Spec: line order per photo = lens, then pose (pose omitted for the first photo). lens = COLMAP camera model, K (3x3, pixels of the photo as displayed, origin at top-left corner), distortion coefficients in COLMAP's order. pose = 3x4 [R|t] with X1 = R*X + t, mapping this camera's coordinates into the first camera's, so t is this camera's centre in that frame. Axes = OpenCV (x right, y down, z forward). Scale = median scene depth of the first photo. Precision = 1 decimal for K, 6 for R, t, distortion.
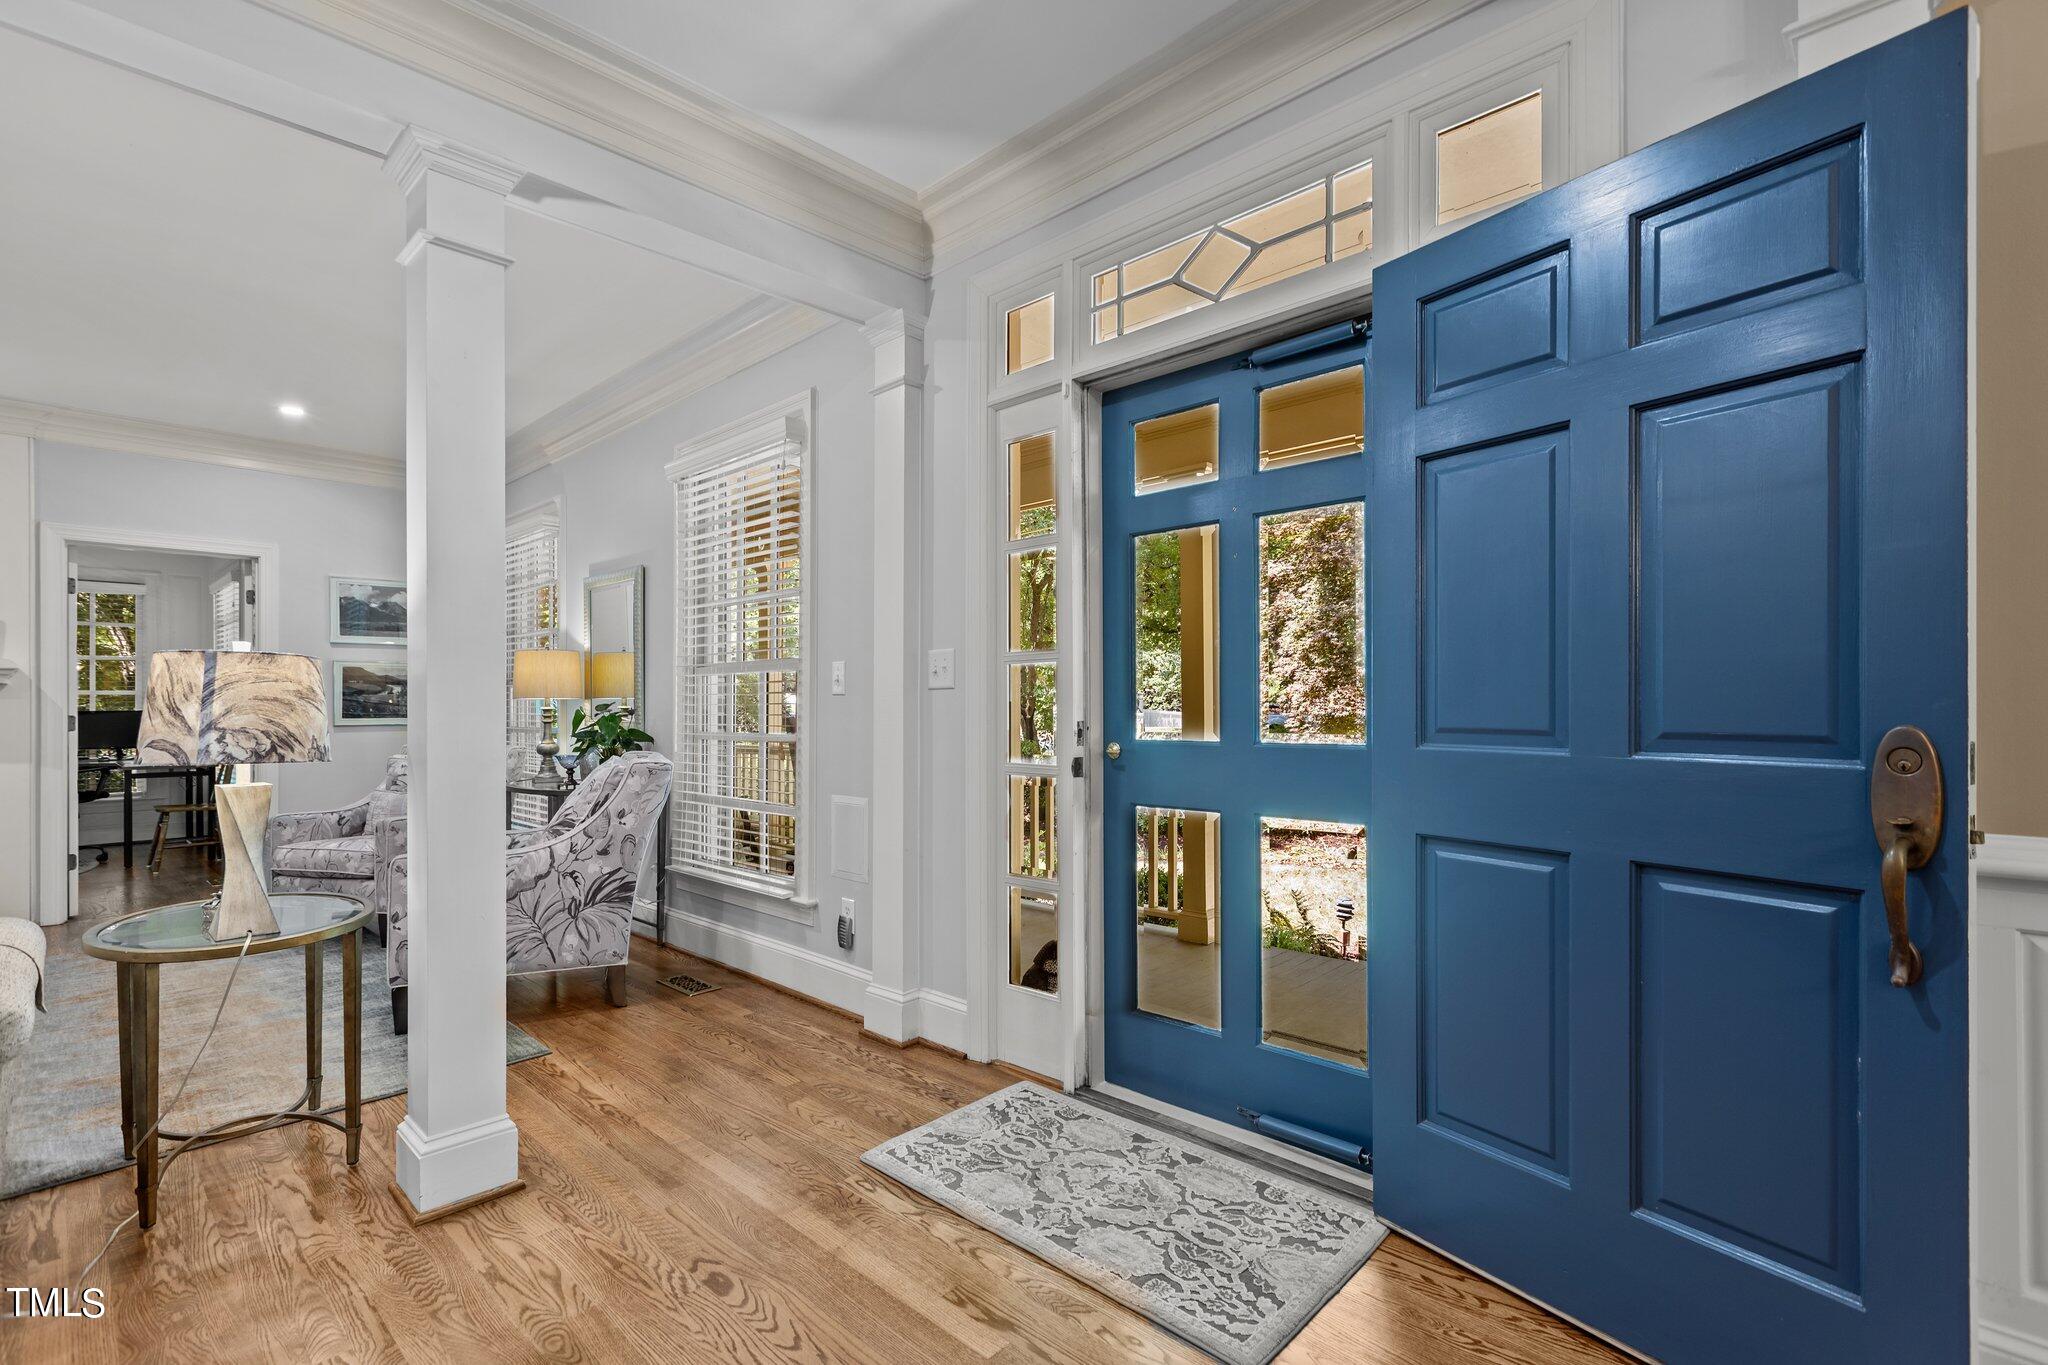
lens RADIAL K [[905.1, 0, 1015.2], [0, 905.1, 700.7], [0, 0, 1]] dist [-0.002109, 0.001945]
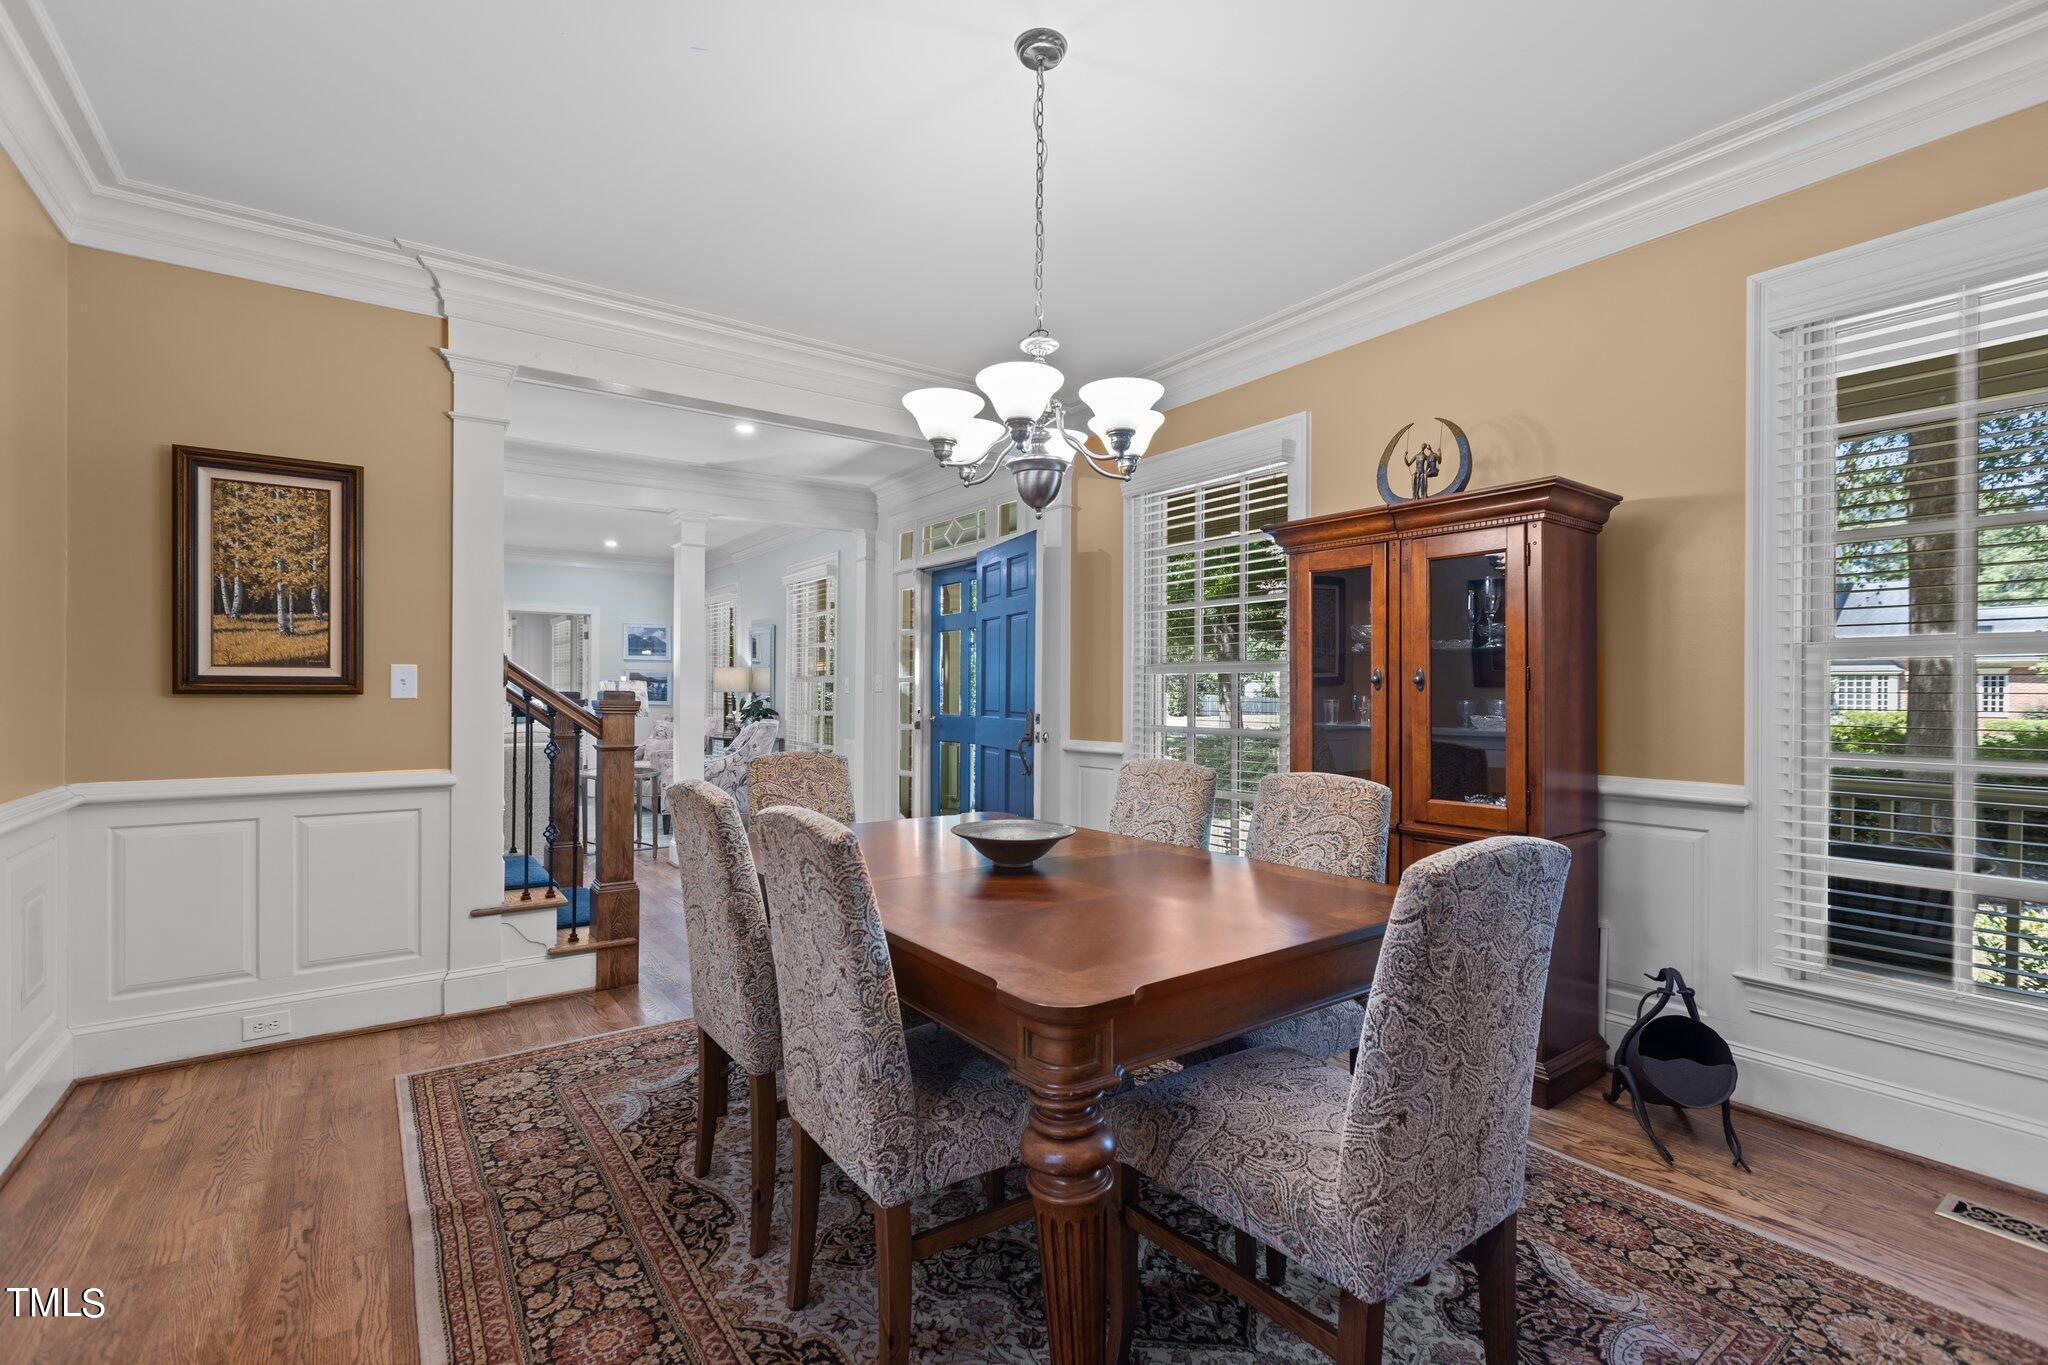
lens RADIAL K [[905.1, 0, 1030.0], [0, 905.1, 682.8], [0, 0, 1]] dist [-0.002109, 0.001945]
pose [[0.982960, 0.007351, -0.183673, 0.598048], [-0.008083, 0.999962, -0.003235, -0.026608], [0.183642, 0.004664, 0.982982, -0.996574]]
